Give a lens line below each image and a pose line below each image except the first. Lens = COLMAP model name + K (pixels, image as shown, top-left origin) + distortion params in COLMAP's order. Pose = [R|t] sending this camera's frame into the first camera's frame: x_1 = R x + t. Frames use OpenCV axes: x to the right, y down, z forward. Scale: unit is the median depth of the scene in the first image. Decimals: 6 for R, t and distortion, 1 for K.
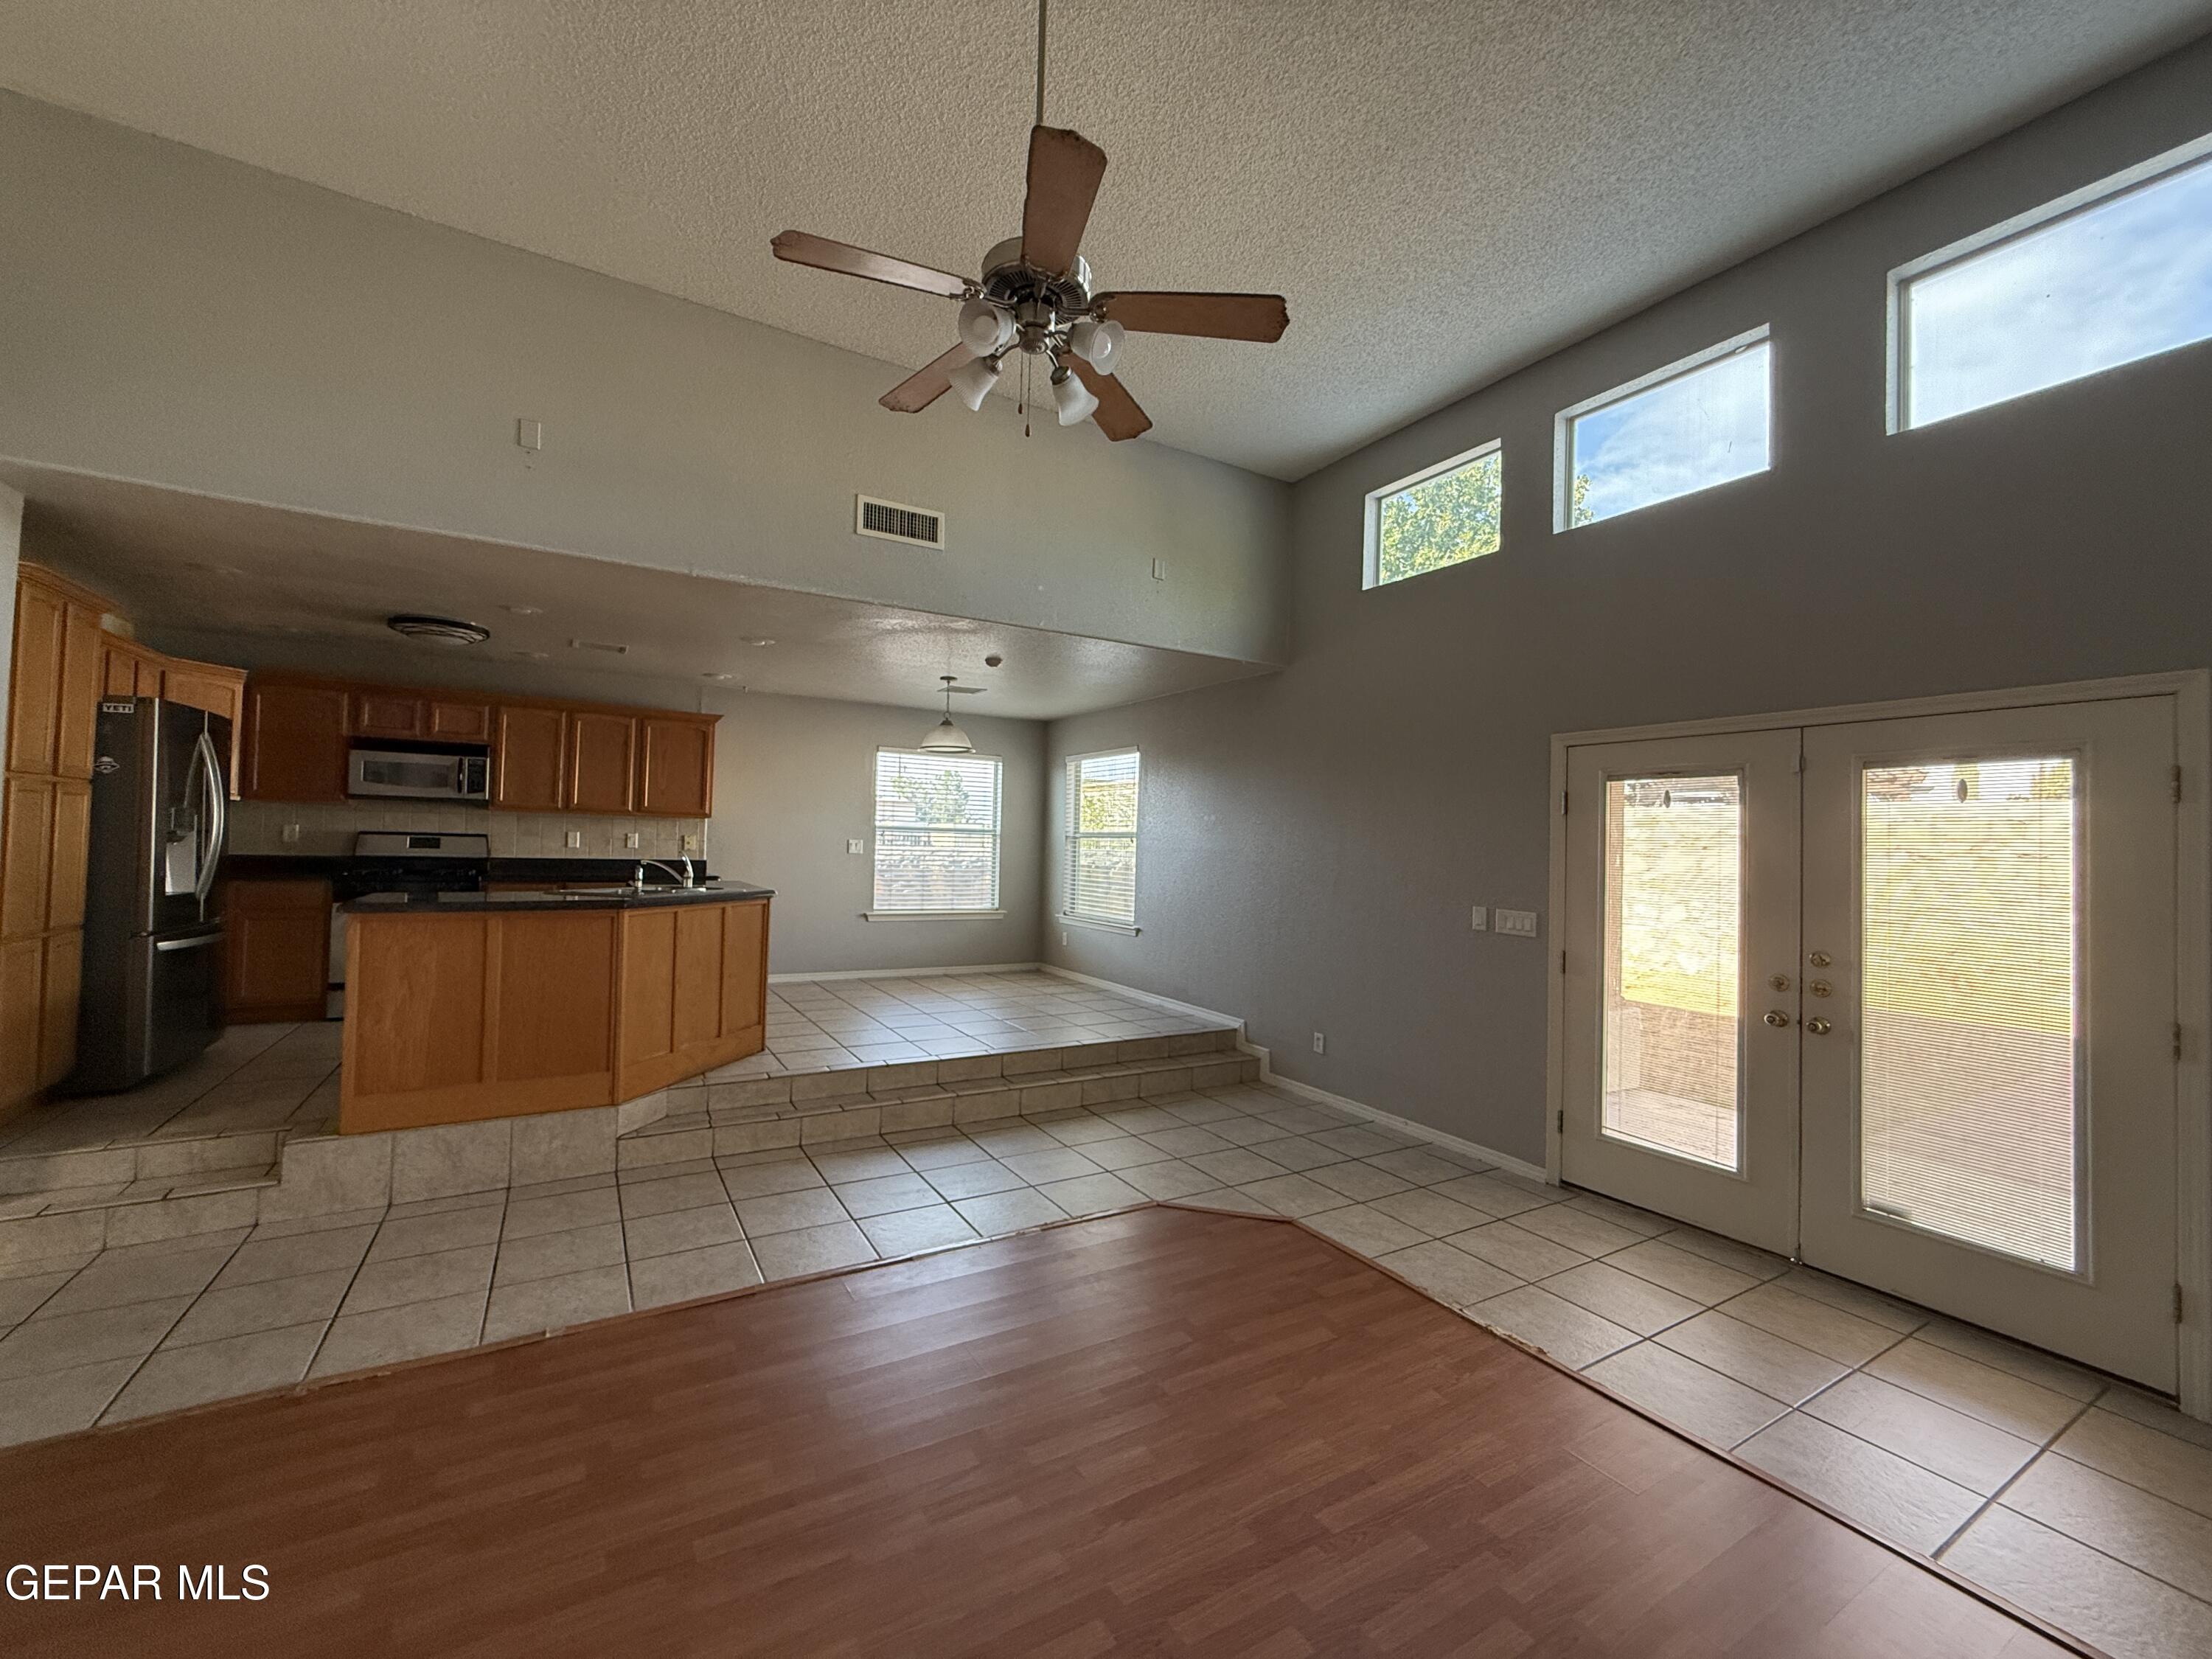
lens RADIAL K [[885.5, 0, 1095.6], [0, 885.5, 823.2], [0, 0, 1]] dist [0.002036, 0.001730]
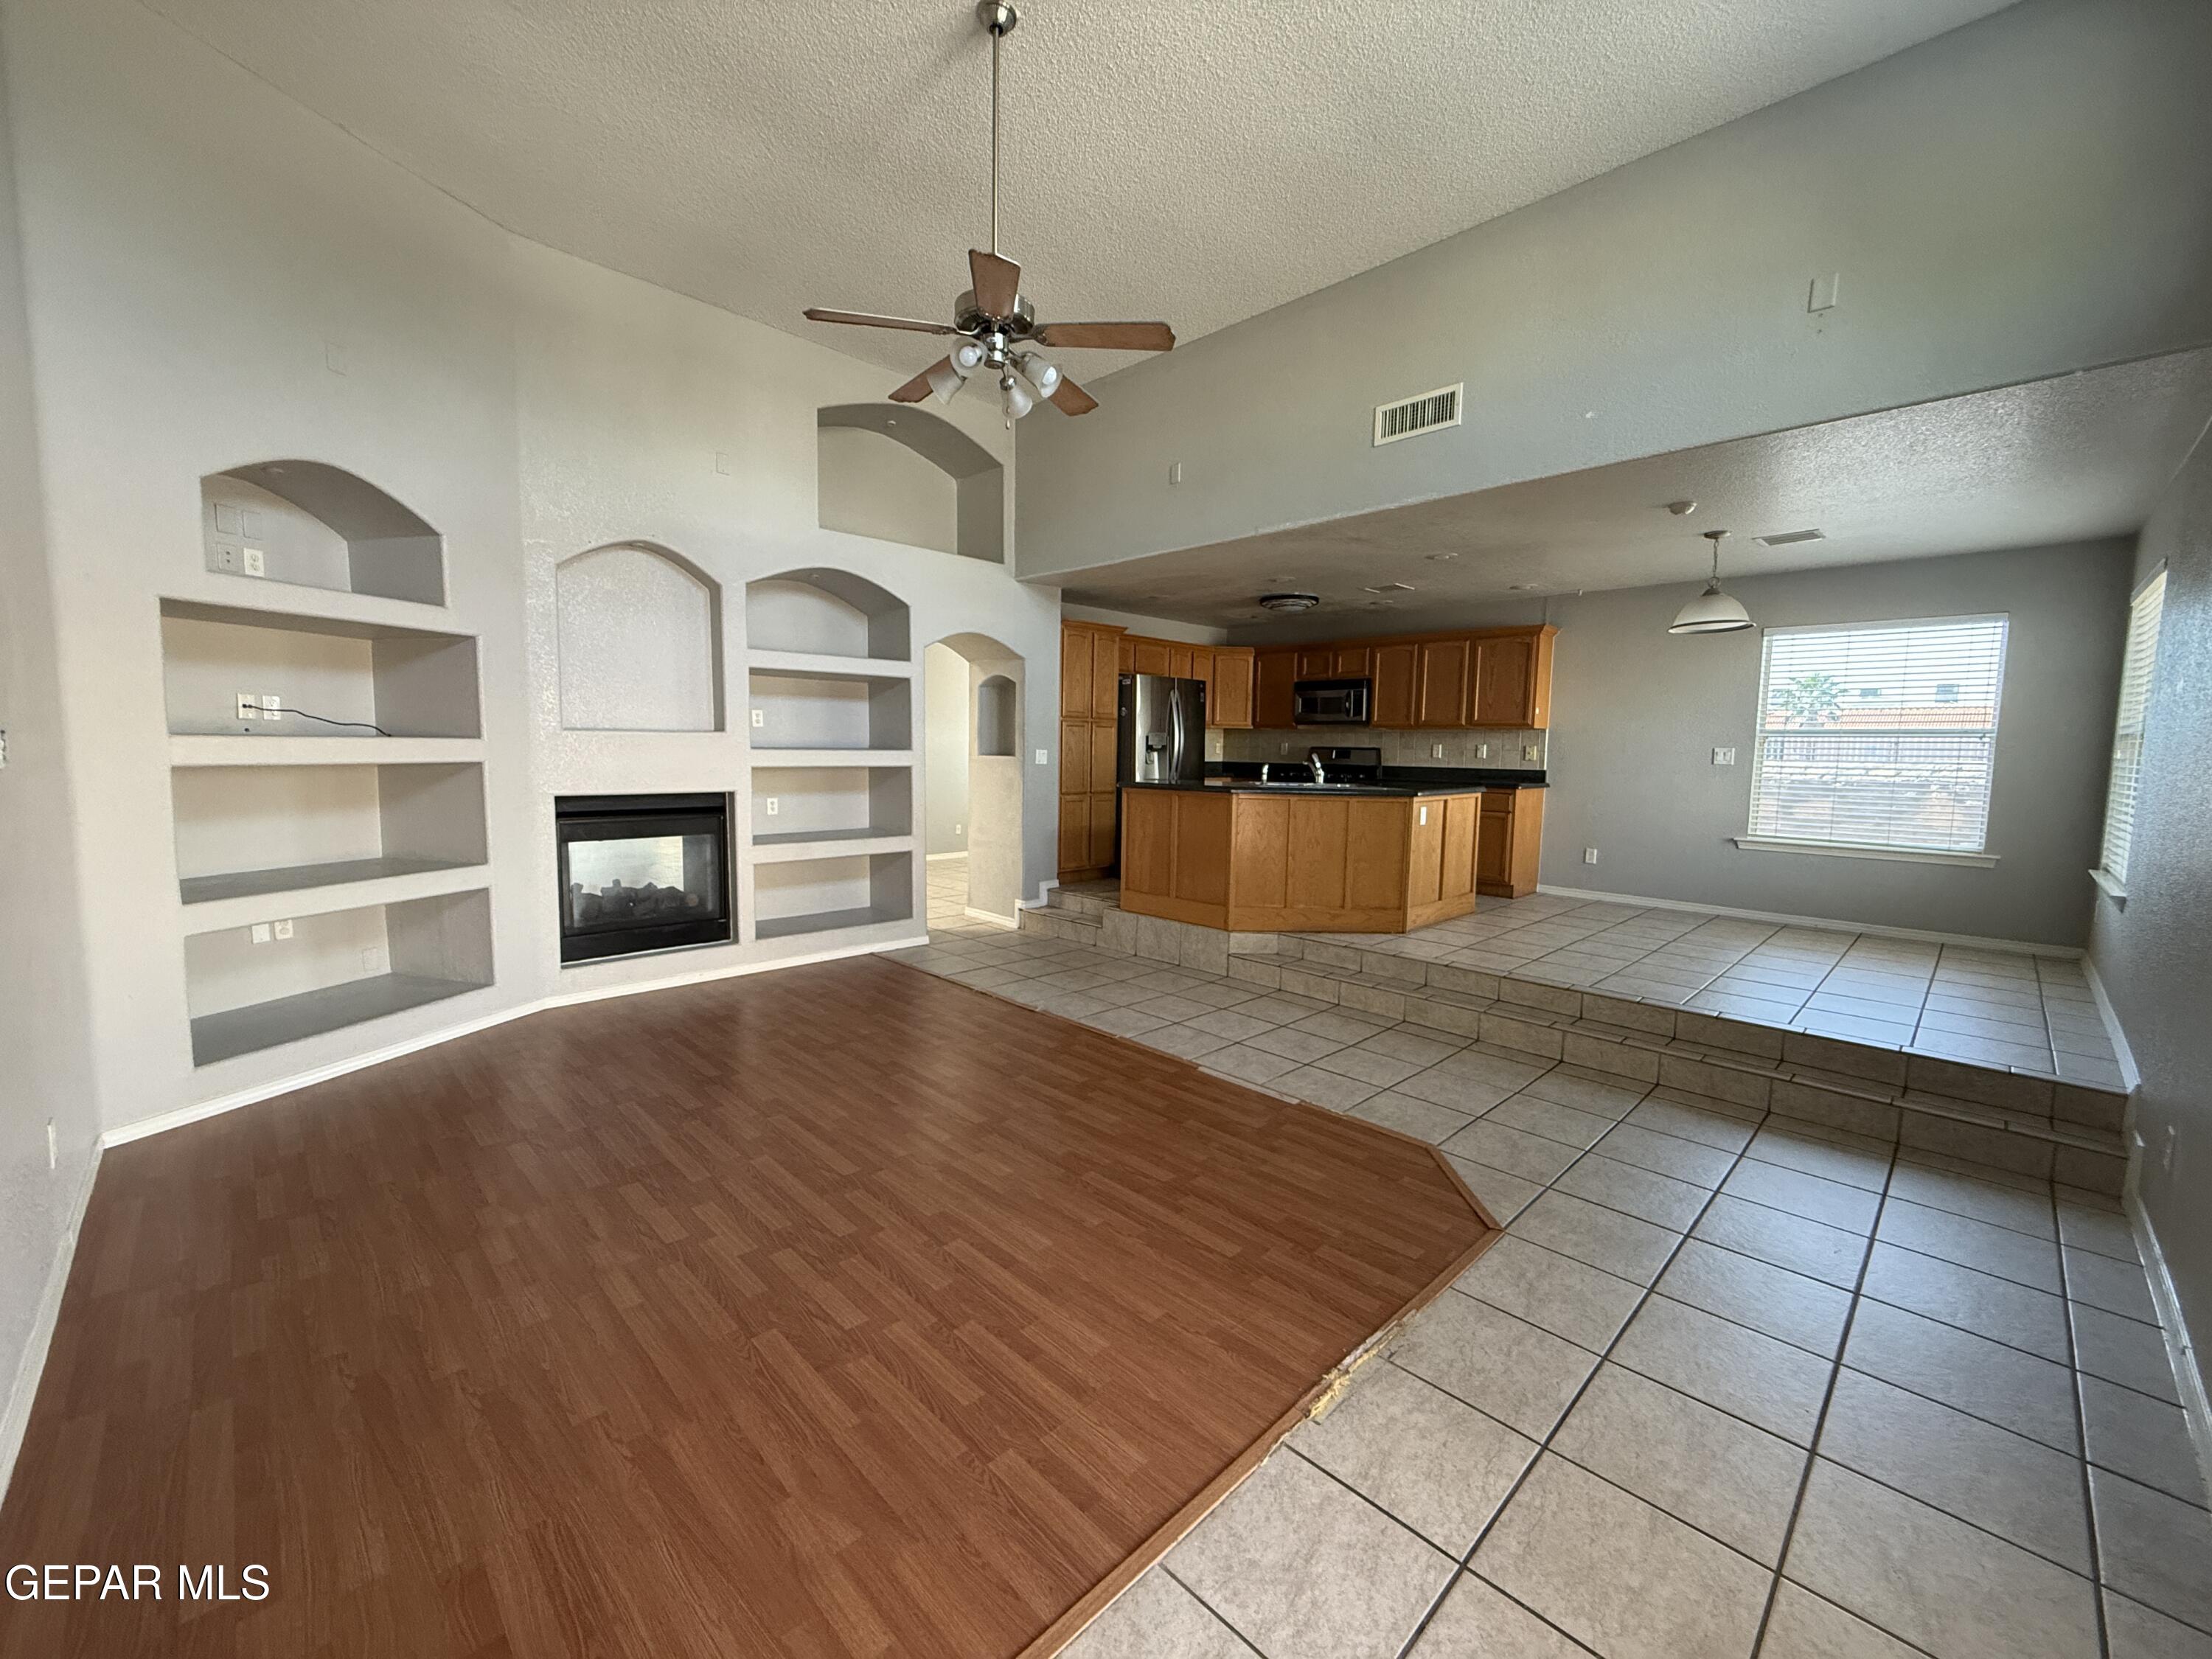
lens RADIAL K [[885.5, 0, 1109.2], [0, 885.5, 838.3], [0, 0, 1]] dist [0.002036, 0.001730]
pose [[0.250186, 0.079989, -0.964888, 0.533308], [0.017742, 0.996035, 0.087171, 0.027973], [0.968035, -0.038928, 0.247775, 0.320538]]
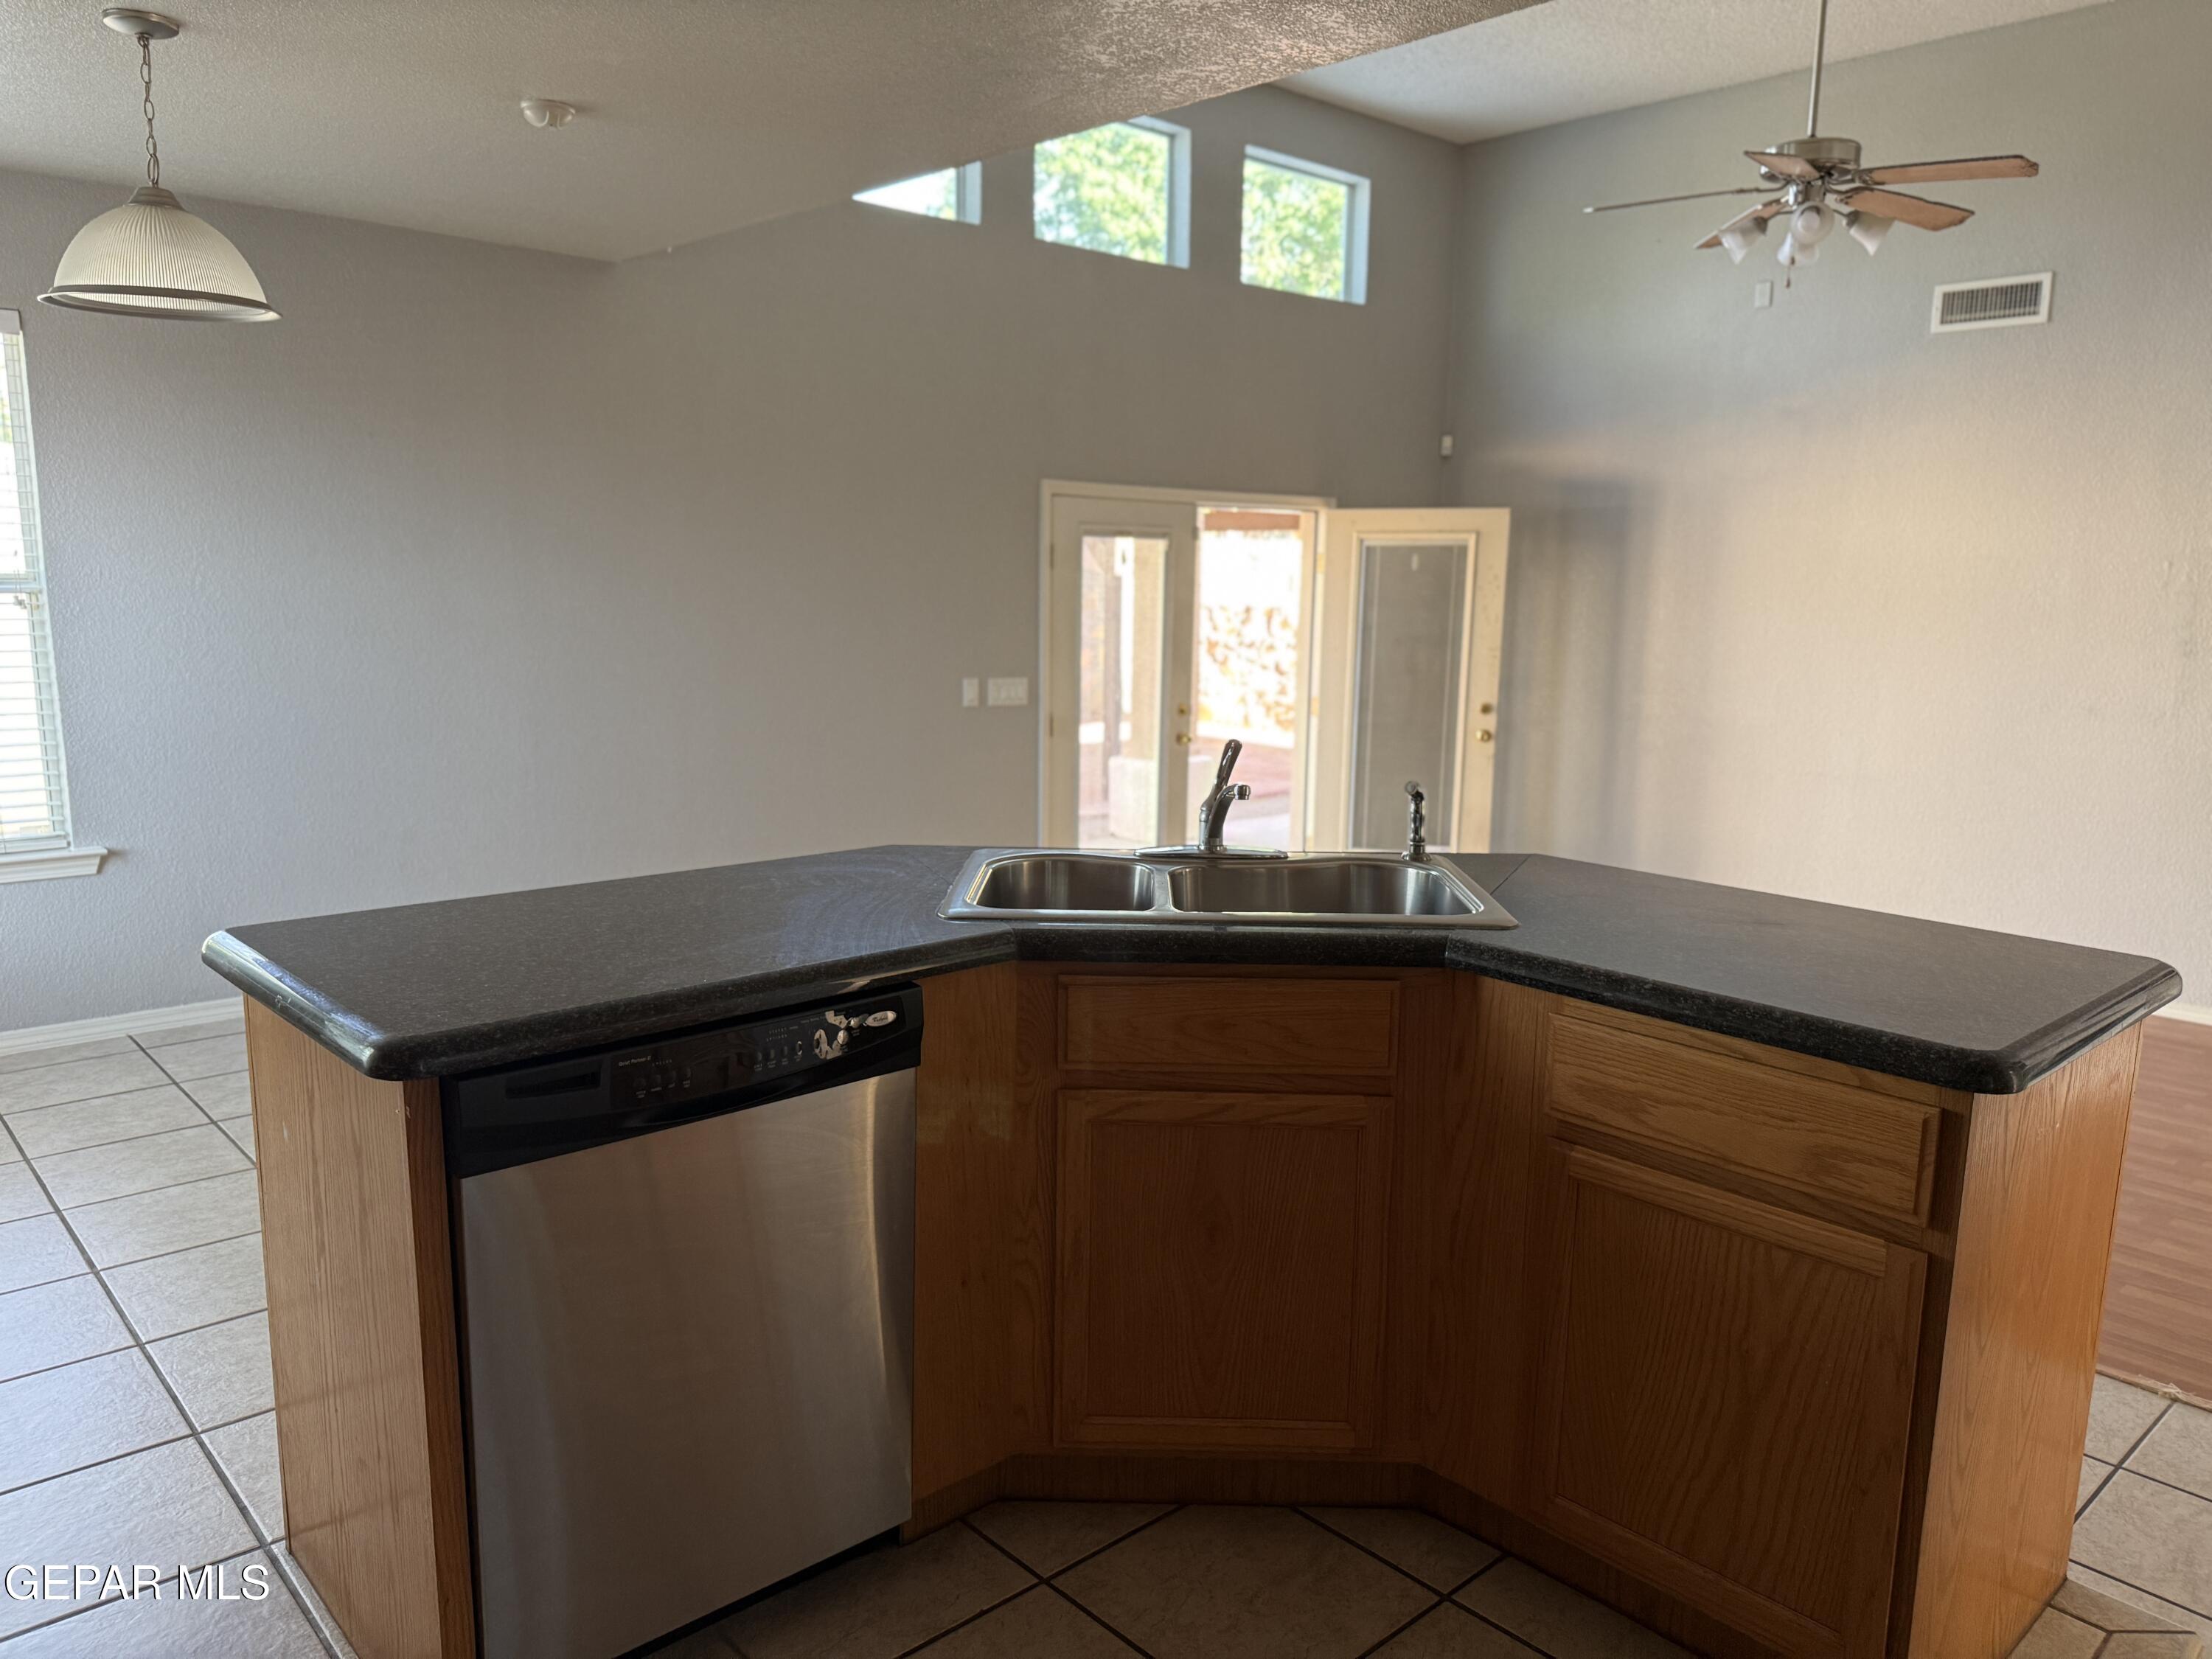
lens RADIAL K [[1570.3, 0, 1156.3], [0, 1570.3, 835.1], [0, 0, 1]] dist [0.049494, -0.043828]
pose [[-0.223577, -0.192030, 0.955582, -0.811073], [-0.052112, 0.981353, 0.185016, -0.033954], [-0.973292, -0.008432, -0.229415, 0.915962]]
